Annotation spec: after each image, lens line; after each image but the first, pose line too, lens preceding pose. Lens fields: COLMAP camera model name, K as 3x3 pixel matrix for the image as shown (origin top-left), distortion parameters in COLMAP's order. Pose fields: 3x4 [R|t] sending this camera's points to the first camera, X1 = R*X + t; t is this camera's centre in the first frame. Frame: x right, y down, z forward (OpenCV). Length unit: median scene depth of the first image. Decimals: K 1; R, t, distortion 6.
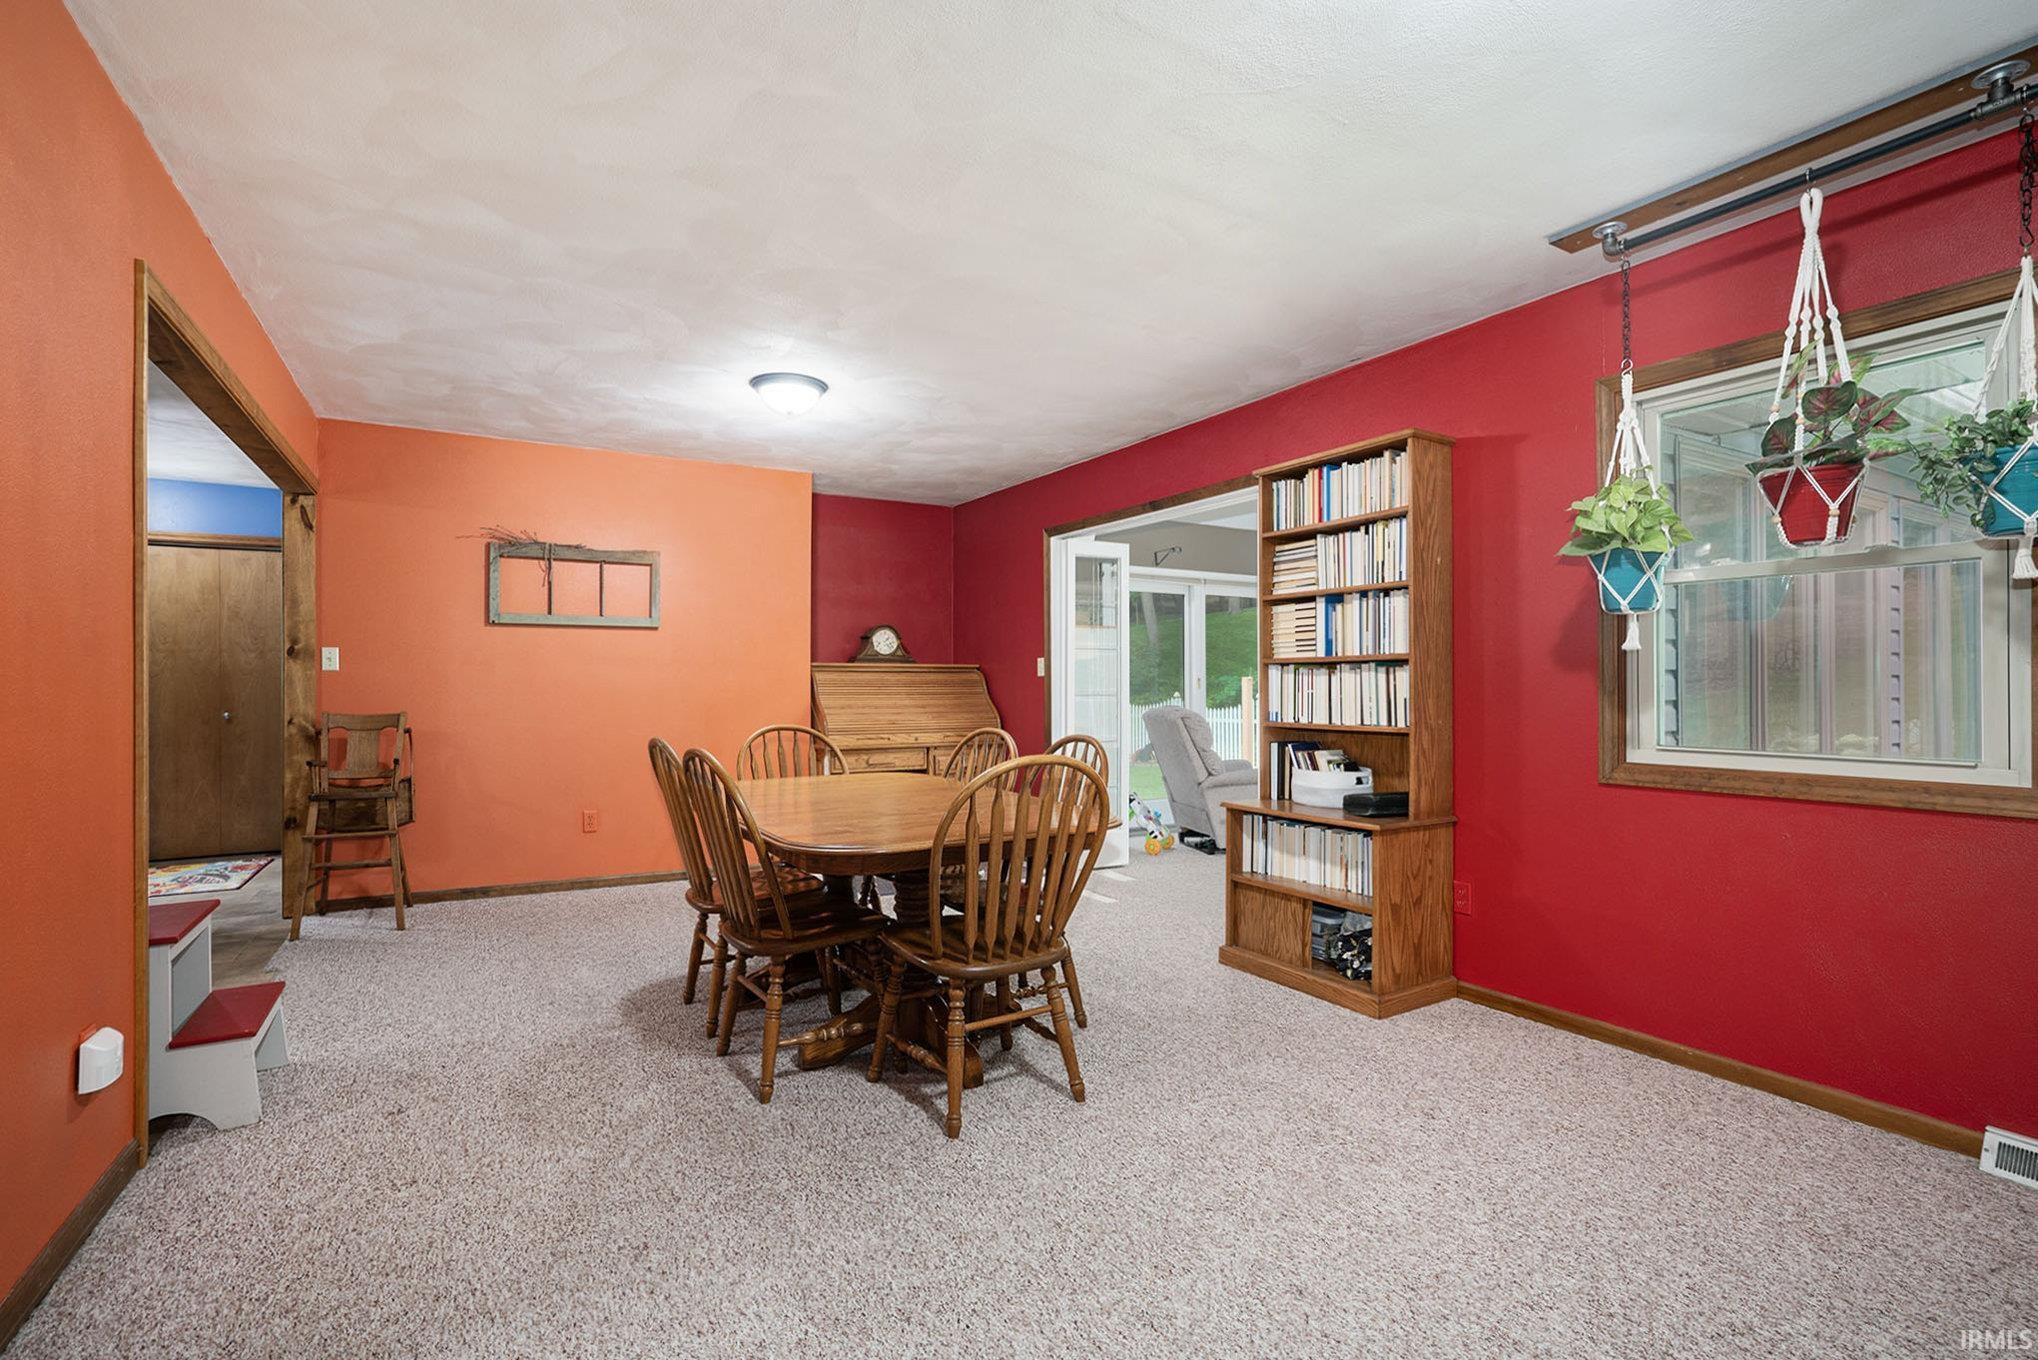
lens RADIAL K [[933.4, 0, 1035.5], [0, 933.4, 670.1], [0, 0, 1]] dist [-0.026170, 0.003452]
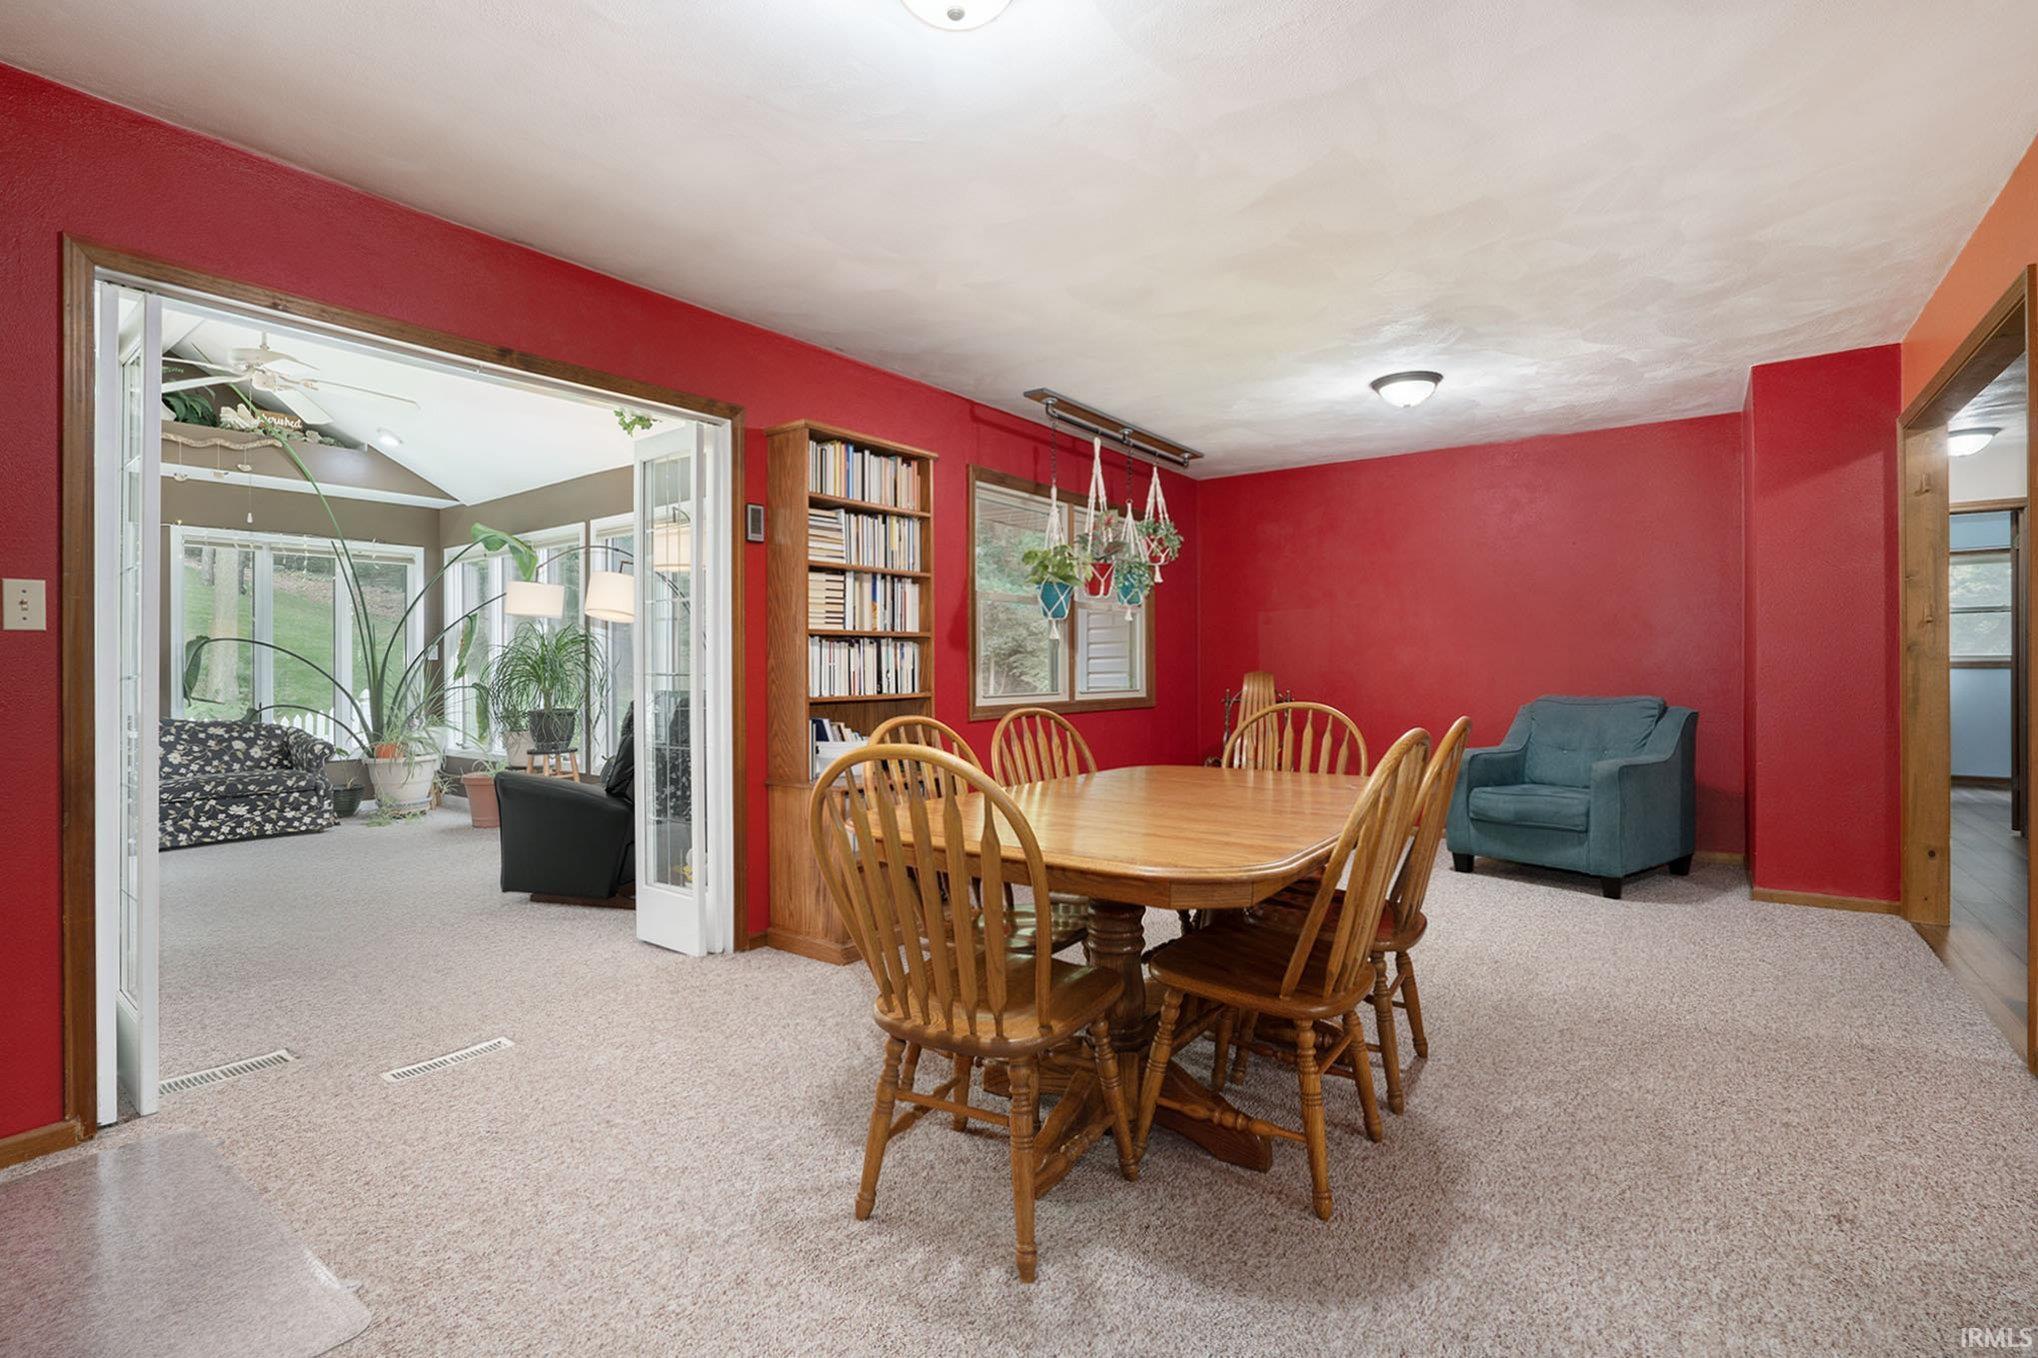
lens RADIAL K [[933.4, 0, 1031.0], [0, 933.4, 677.1], [0, 0, 1]] dist [-0.026170, 0.003452]
pose [[-0.389942, -0.008931, 0.920796, -0.750739], [-0.008467, 0.999945, 0.006113, 0.030619], [-0.920801, -0.005413, -0.389996, 1.273669]]
